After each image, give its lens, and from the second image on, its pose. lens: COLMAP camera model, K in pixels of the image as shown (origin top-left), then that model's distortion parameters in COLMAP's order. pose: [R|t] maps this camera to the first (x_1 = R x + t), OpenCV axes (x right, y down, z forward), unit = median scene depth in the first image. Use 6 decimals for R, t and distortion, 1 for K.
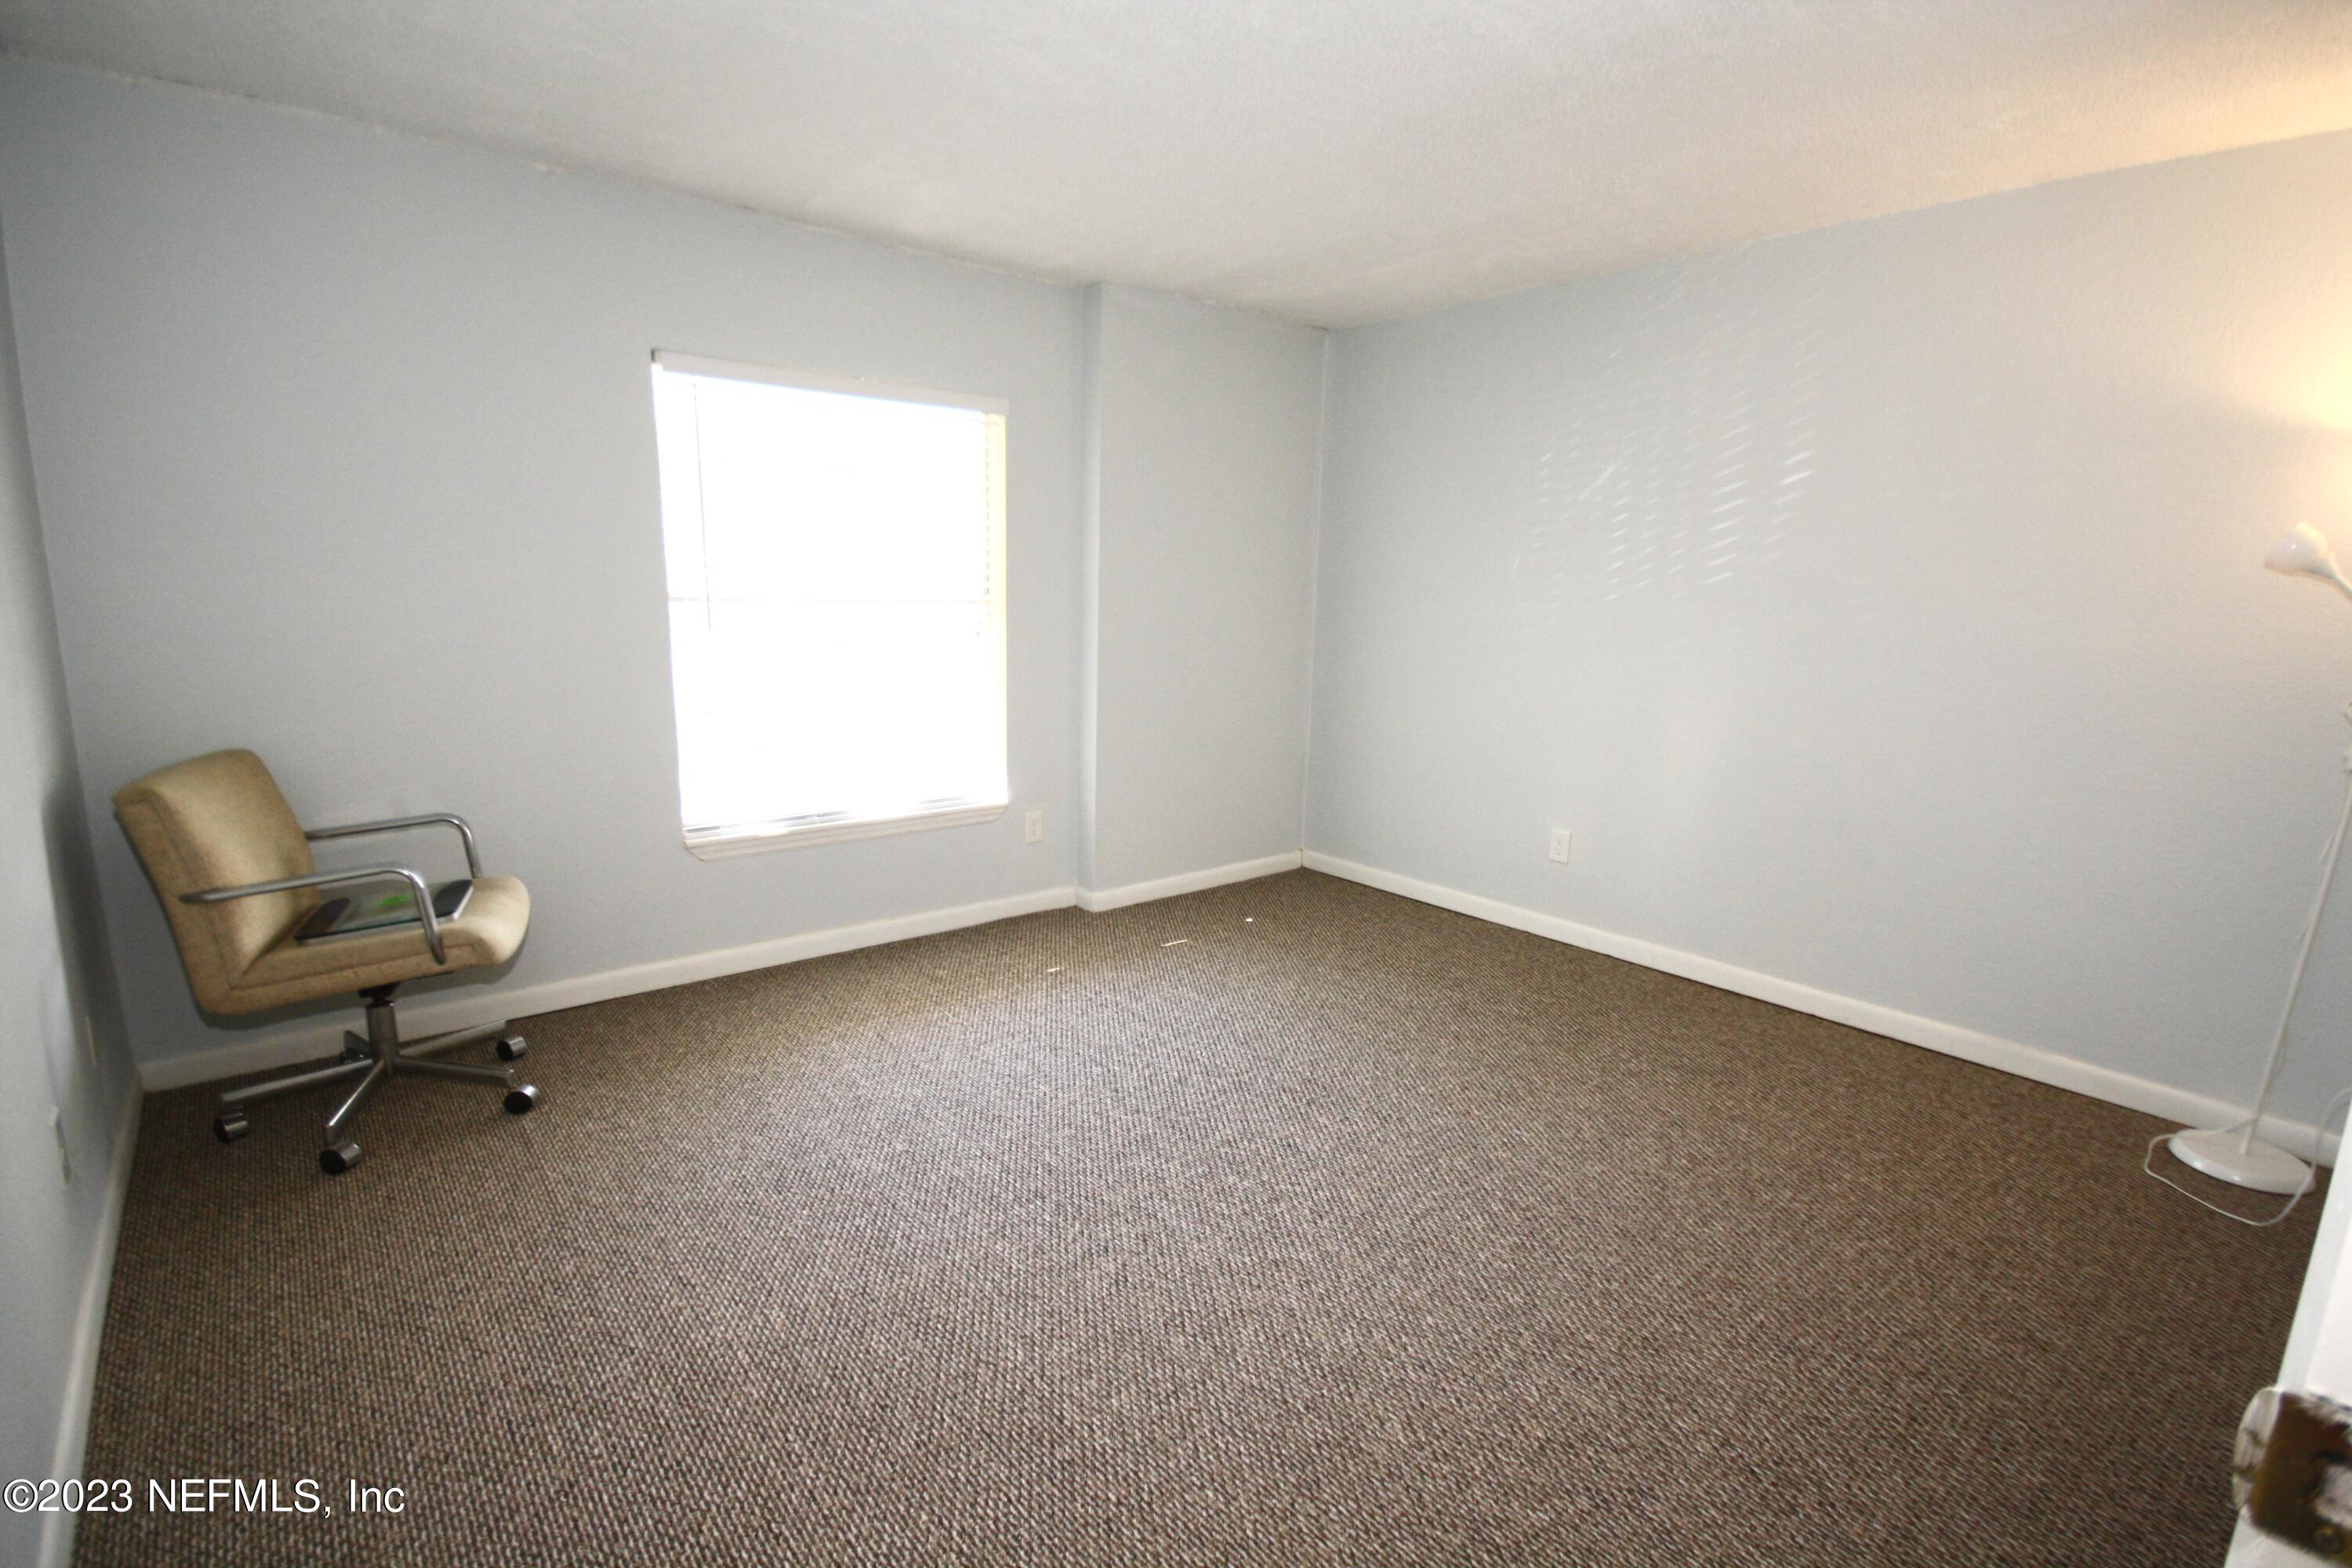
lens RADIAL K [[1102.9, 0, 1191.2], [0, 1102.9, 801.0], [0, 0, 1]] dist [0.002760, 0.000850]
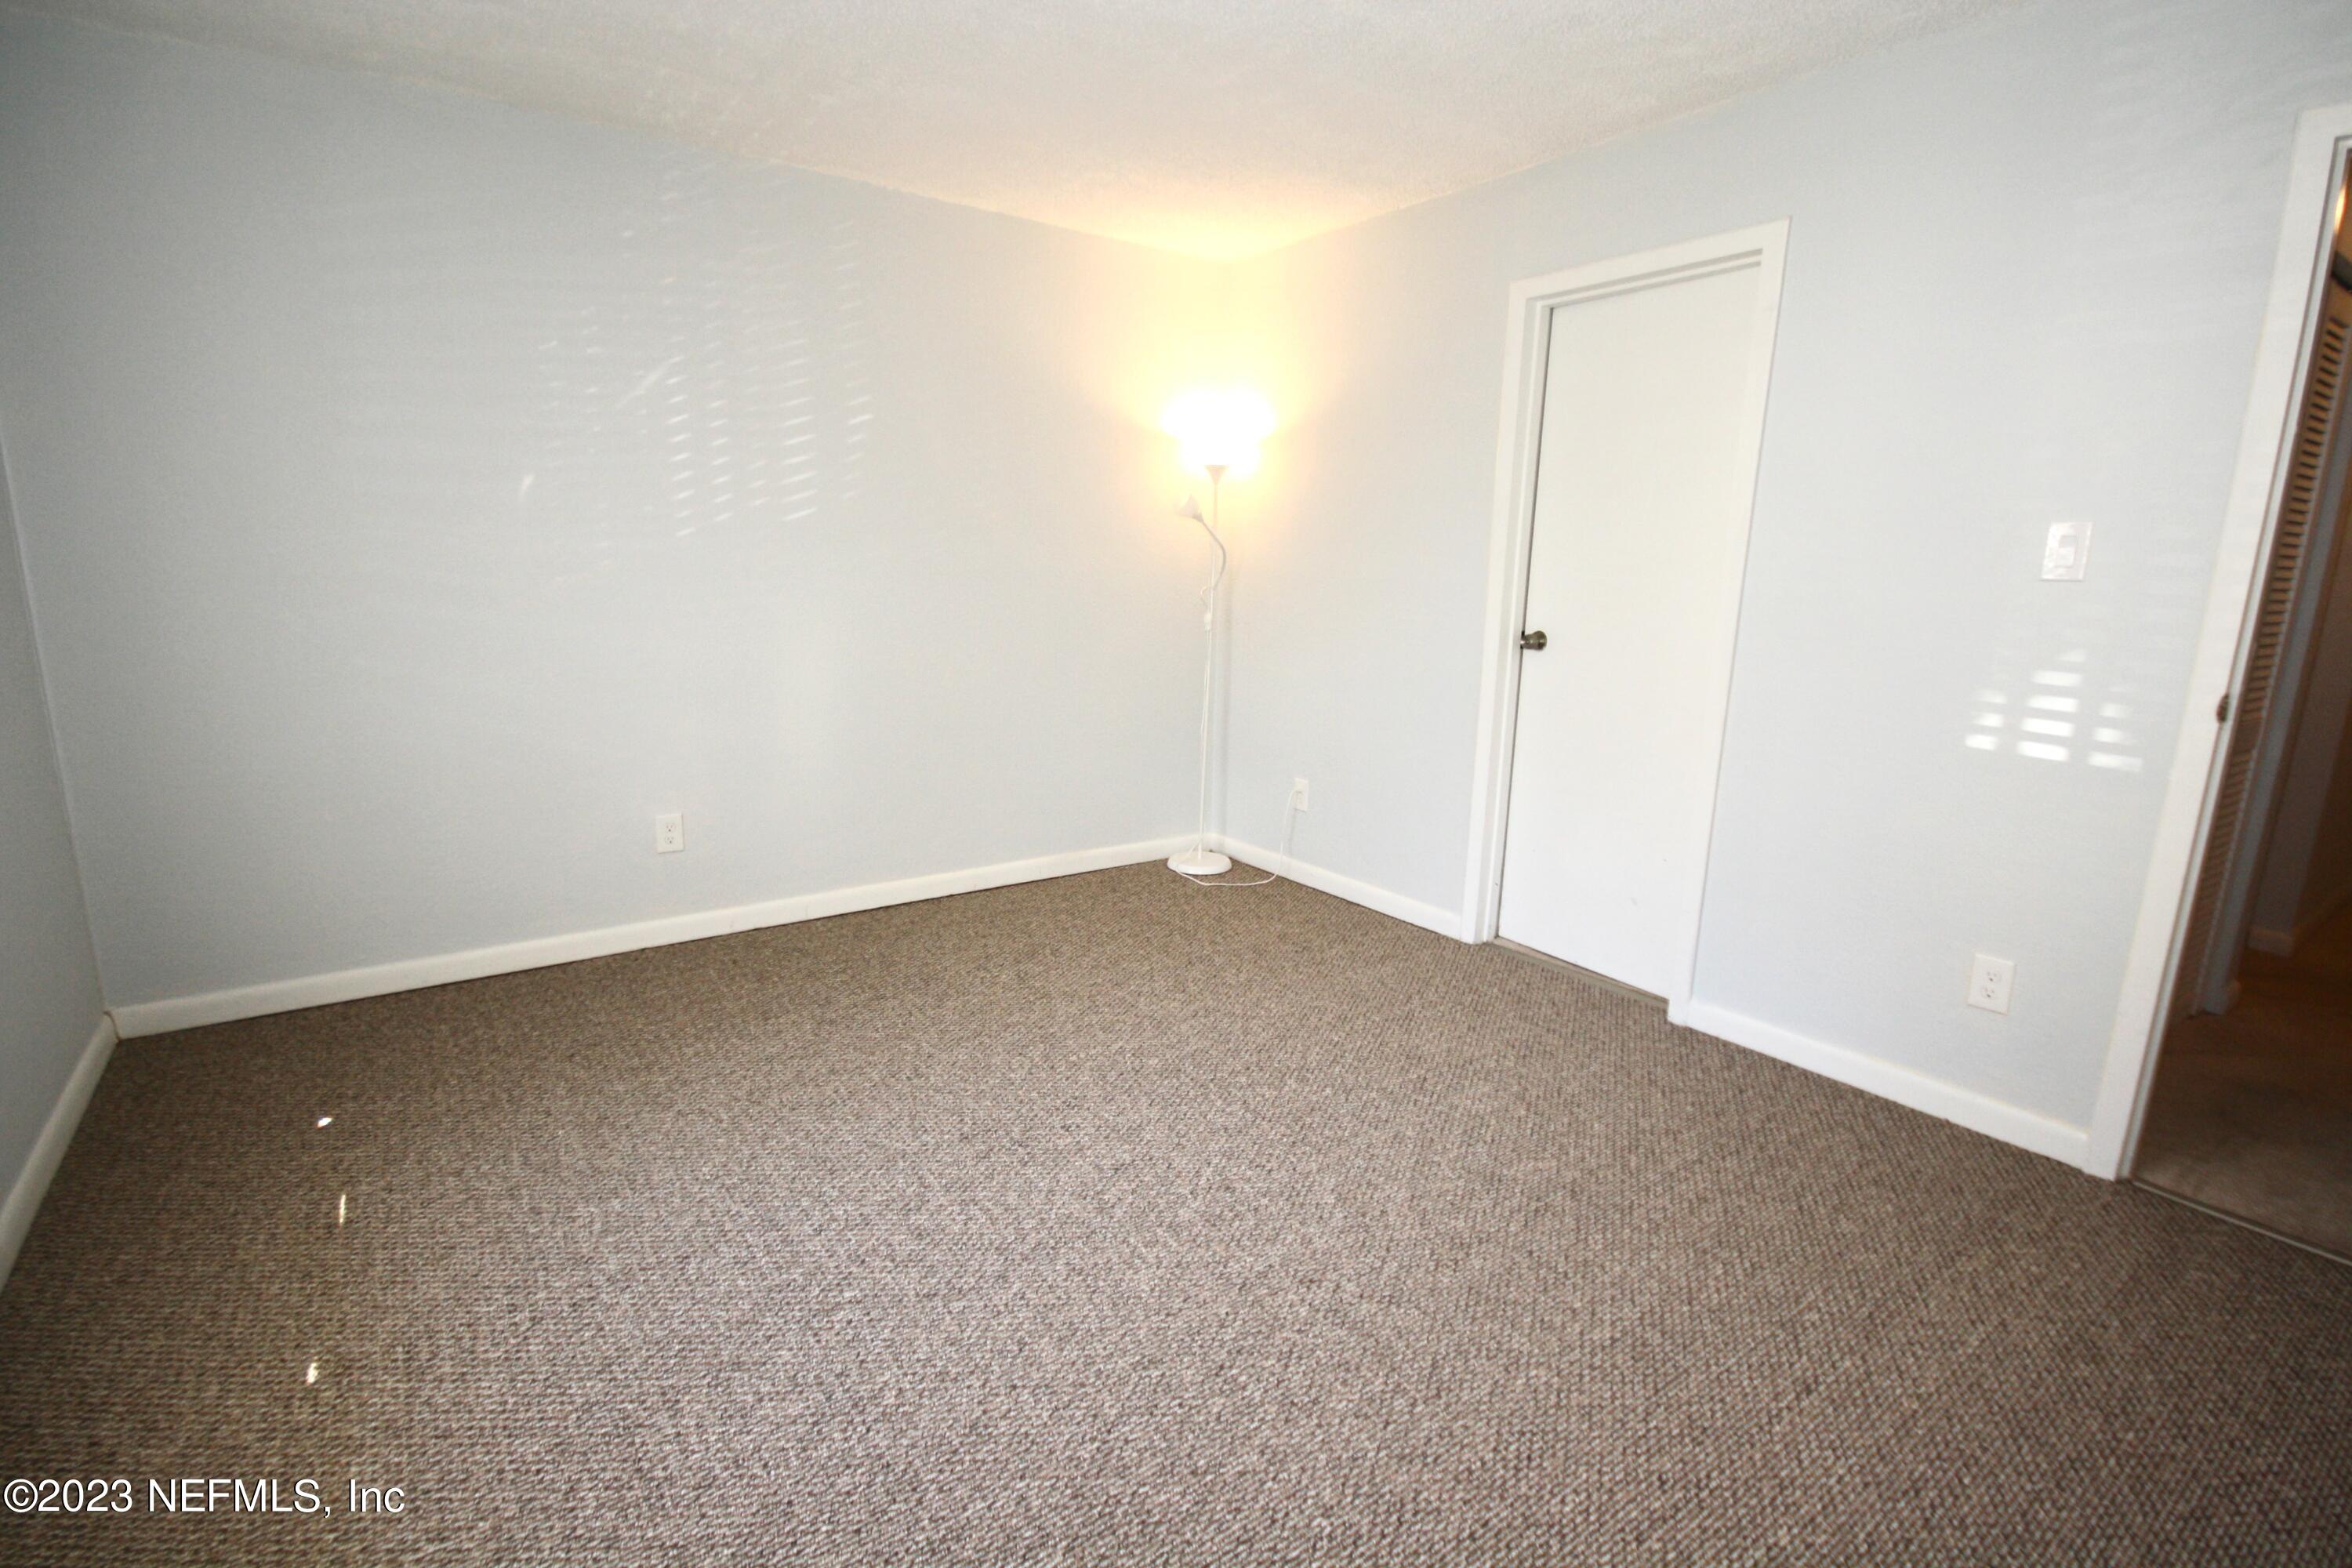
lens RADIAL K [[1102.9, 0, 1191.2], [0, 1102.9, 801.0], [0, 0, 1]] dist [0.002760, 0.000850]
pose [[0.067373, -0.241268, 0.968117, -0.494626], [0.175770, 0.958016, 0.226518, -0.113984], [-0.982123, 0.154904, 0.106952, 0.573001]]
